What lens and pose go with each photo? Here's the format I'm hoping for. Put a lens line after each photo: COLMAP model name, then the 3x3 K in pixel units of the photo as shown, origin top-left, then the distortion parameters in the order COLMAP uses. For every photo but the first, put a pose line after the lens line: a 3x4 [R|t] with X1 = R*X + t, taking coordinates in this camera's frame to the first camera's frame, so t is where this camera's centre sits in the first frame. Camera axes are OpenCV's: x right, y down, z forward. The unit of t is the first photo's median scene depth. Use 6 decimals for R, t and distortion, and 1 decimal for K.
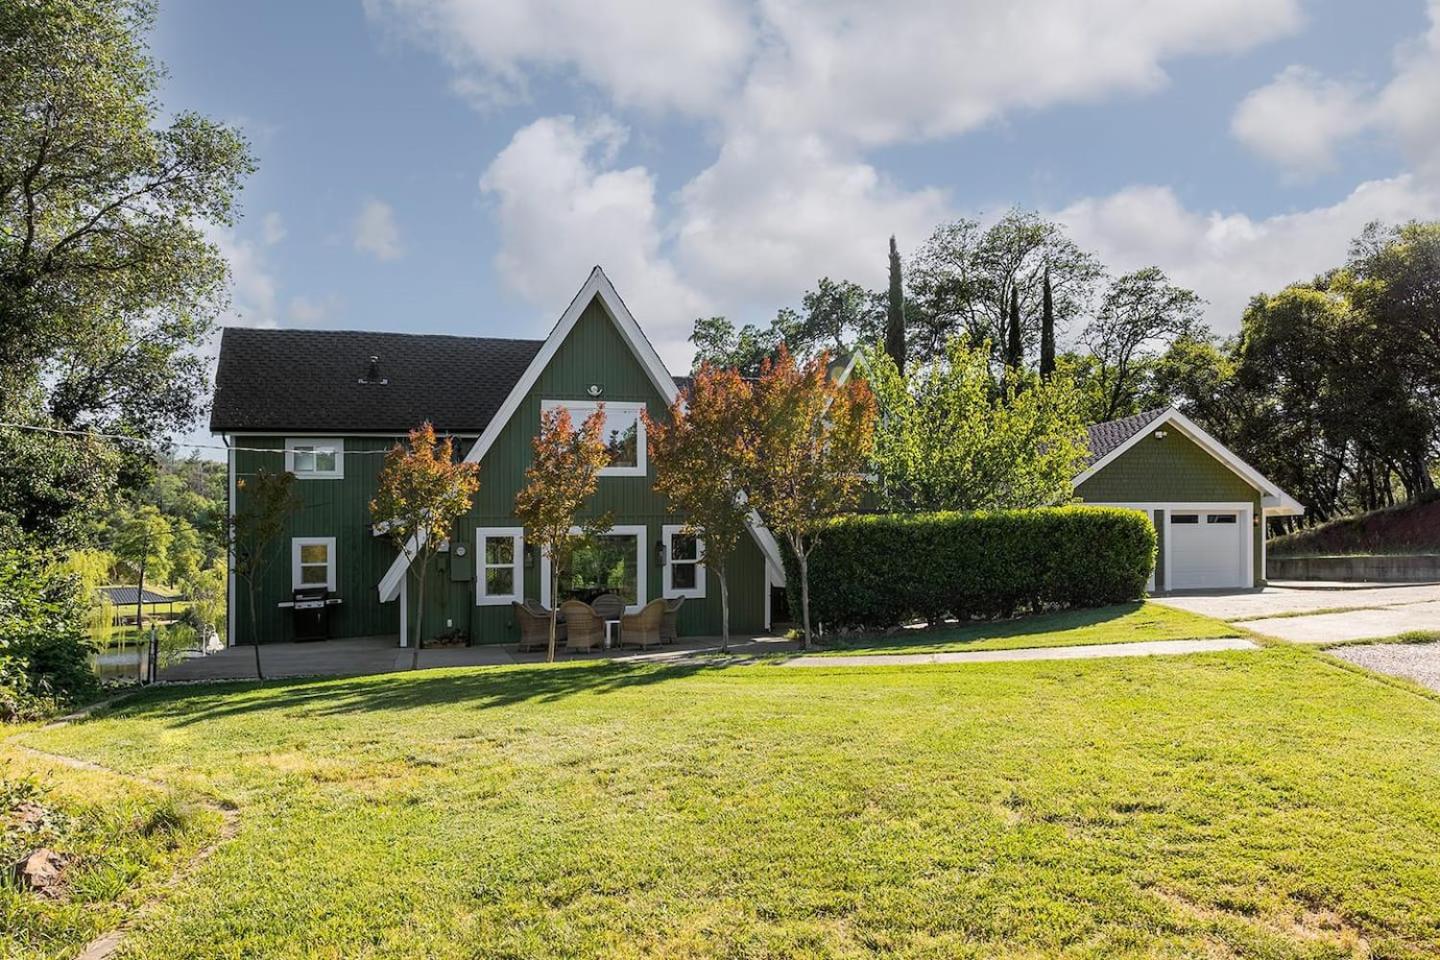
lens RADIAL K [[1006.1, 0, 724.2], [0, 1006.1, 521.9], [0, 0, 1]] dist [0.004208, 0.001290]
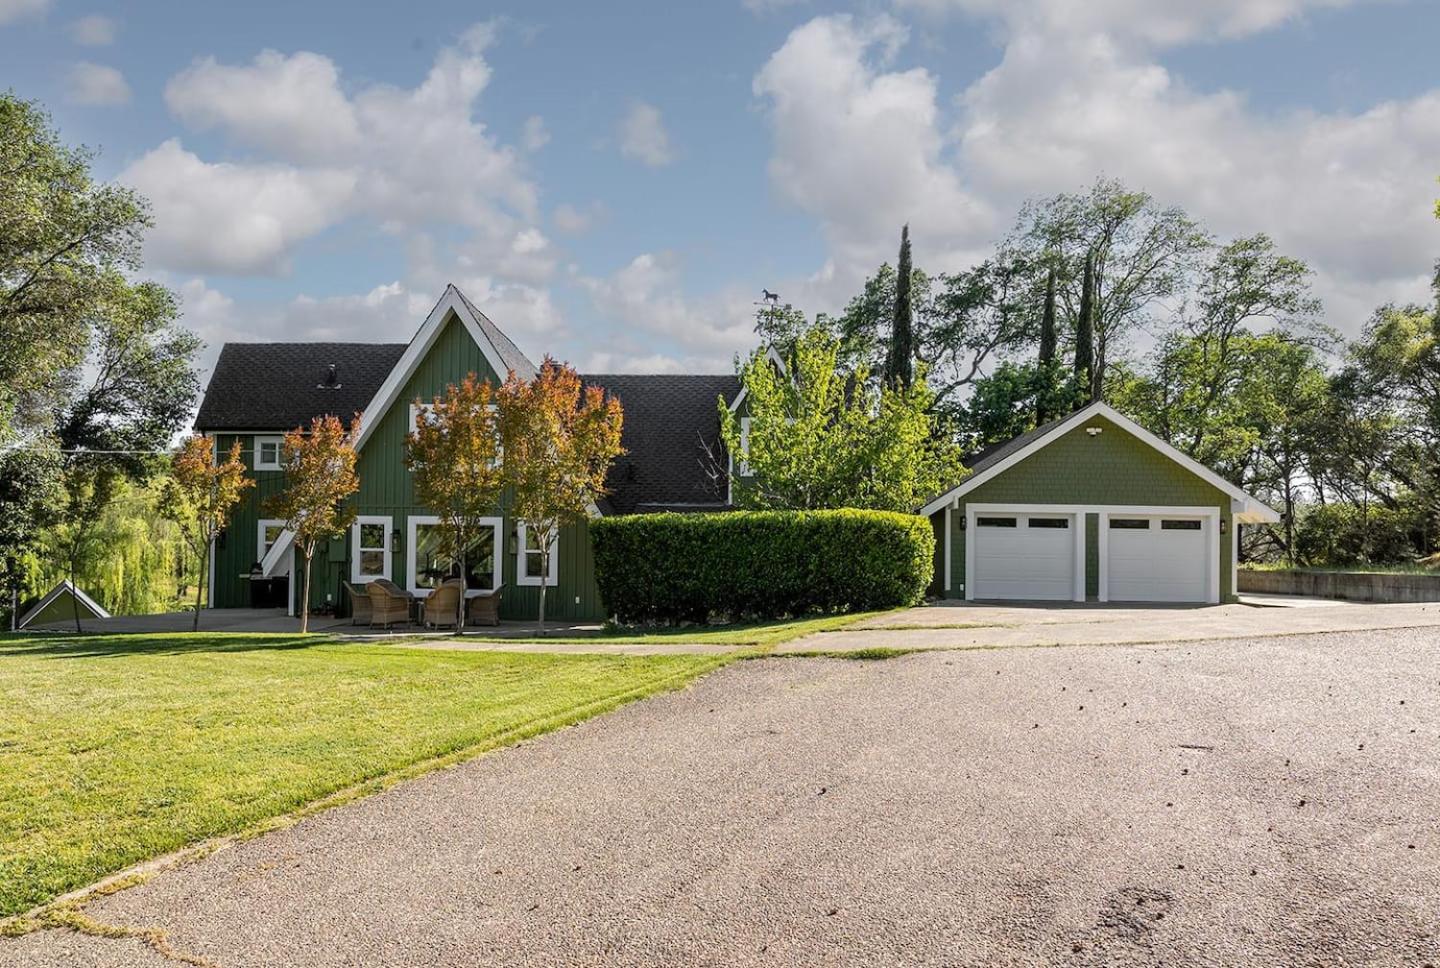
lens RADIAL K [[1061.4, 0, 720.0], [0, 1061.4, 484.0], [0, 0, 1]] dist [-0.000625, 0.000225]
pose [[0.953824, 0.015807, -0.299951, 0.465729], [-0.022073, 0.999603, -0.017511, -0.016611], [0.299555, 0.023323, 0.953794, -0.028137]]
